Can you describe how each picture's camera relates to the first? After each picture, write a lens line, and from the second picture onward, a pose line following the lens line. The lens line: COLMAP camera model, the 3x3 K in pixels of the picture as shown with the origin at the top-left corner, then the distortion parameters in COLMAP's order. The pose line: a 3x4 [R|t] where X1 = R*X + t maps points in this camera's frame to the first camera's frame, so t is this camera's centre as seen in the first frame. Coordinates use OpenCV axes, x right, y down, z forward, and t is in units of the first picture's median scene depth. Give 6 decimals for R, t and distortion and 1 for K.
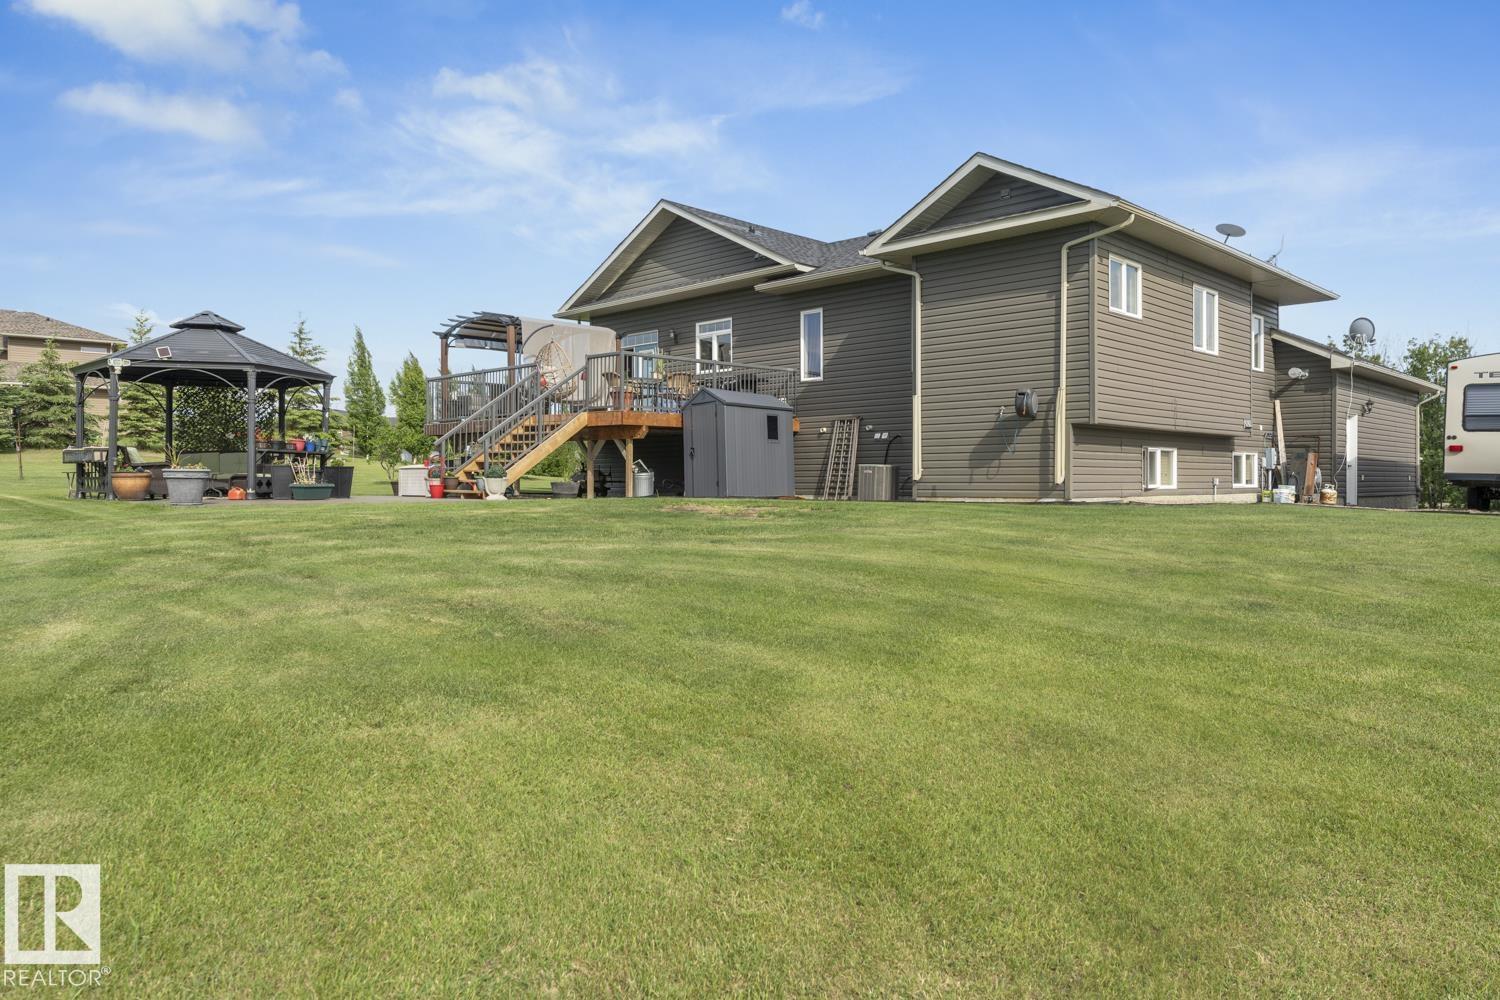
lens RADIAL K [[991.3, 0, 745.7], [0, 991.3, 478.1], [0, 0, 1]] dist [0.003540, 0.000072]
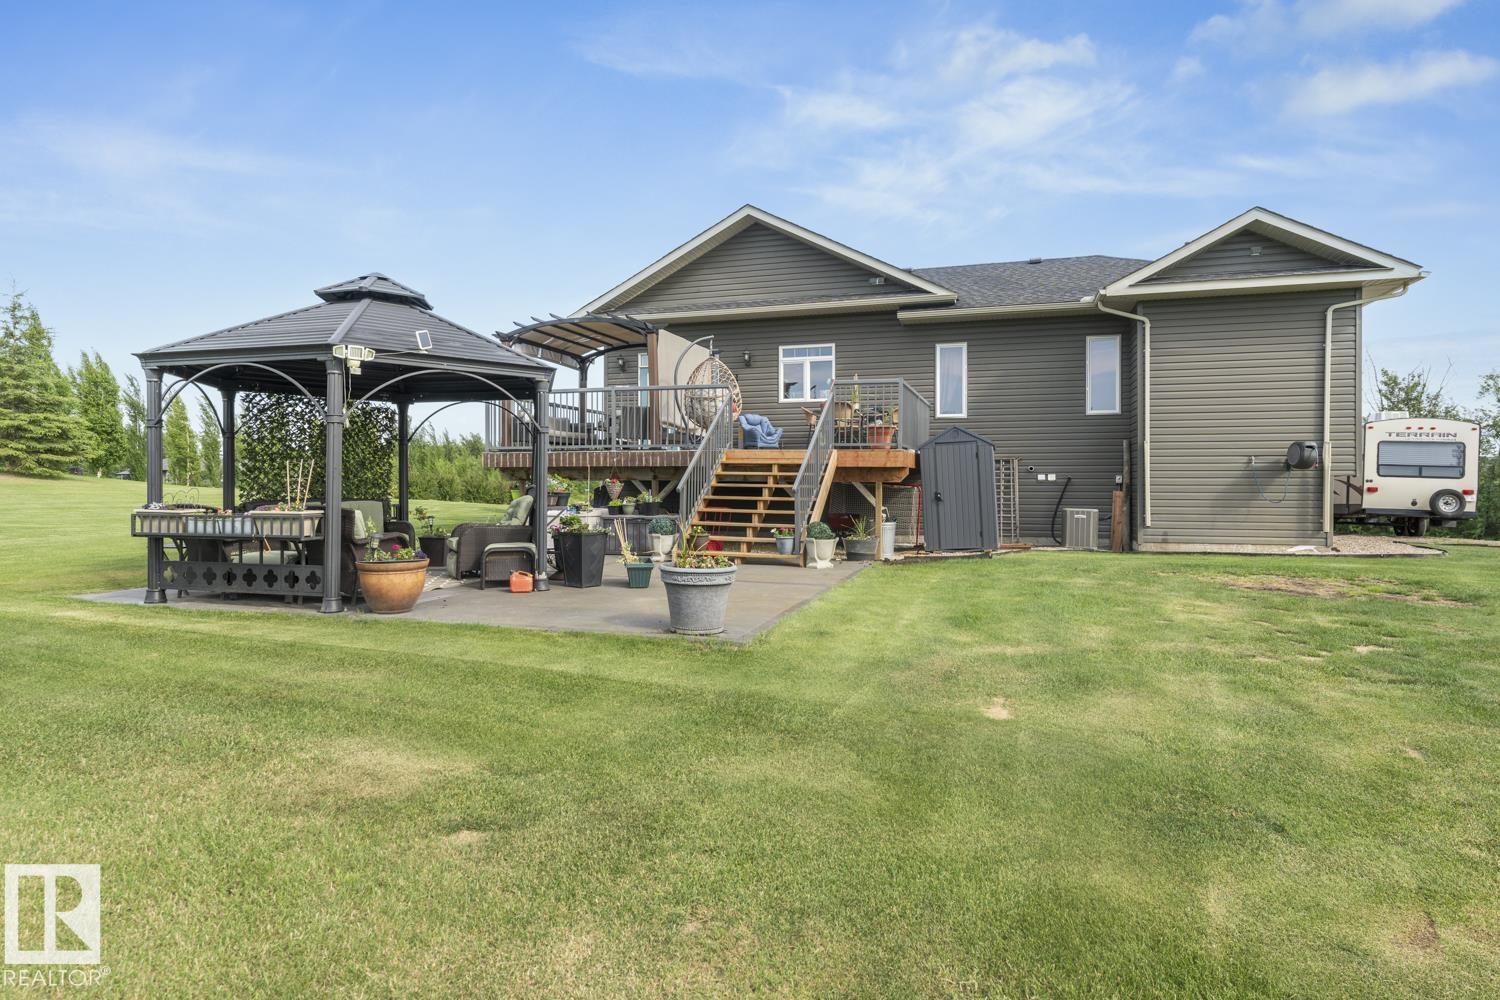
lens RADIAL K [[839.6, 0, 762.6], [0, 839.6, 500.3], [0, 0, 1]] dist [0.012029, -0.000895]
pose [[0.882157, -0.008587, 0.470877, -0.519387], [-0.001582, 0.999774, 0.021195, -0.037718], [-0.470953, -0.019442, 0.881944, 0.394031]]
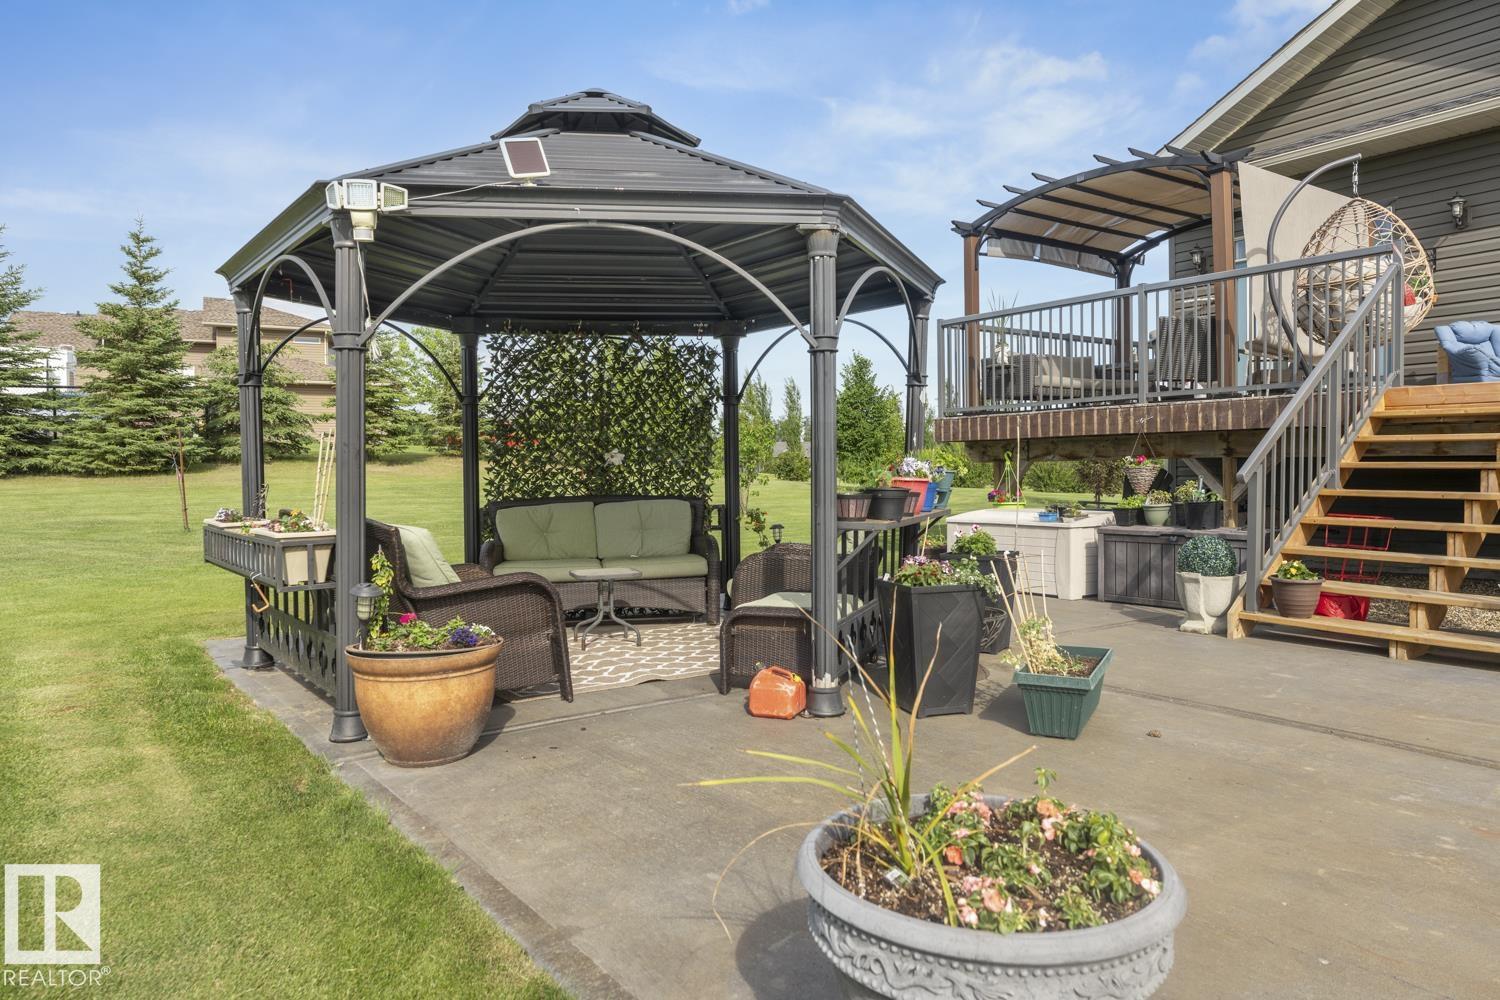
lens RADIAL K [[991.3, 0, 751.2], [0, 991.3, 493.8], [0, 0, 1]] dist [0.003540, 0.000072]
pose [[0.986427, -0.008161, -0.163998, -0.394209], [0.012654, 0.999572, 0.026372, -0.037557], [0.163713, -0.028089, 0.986108, 0.610632]]
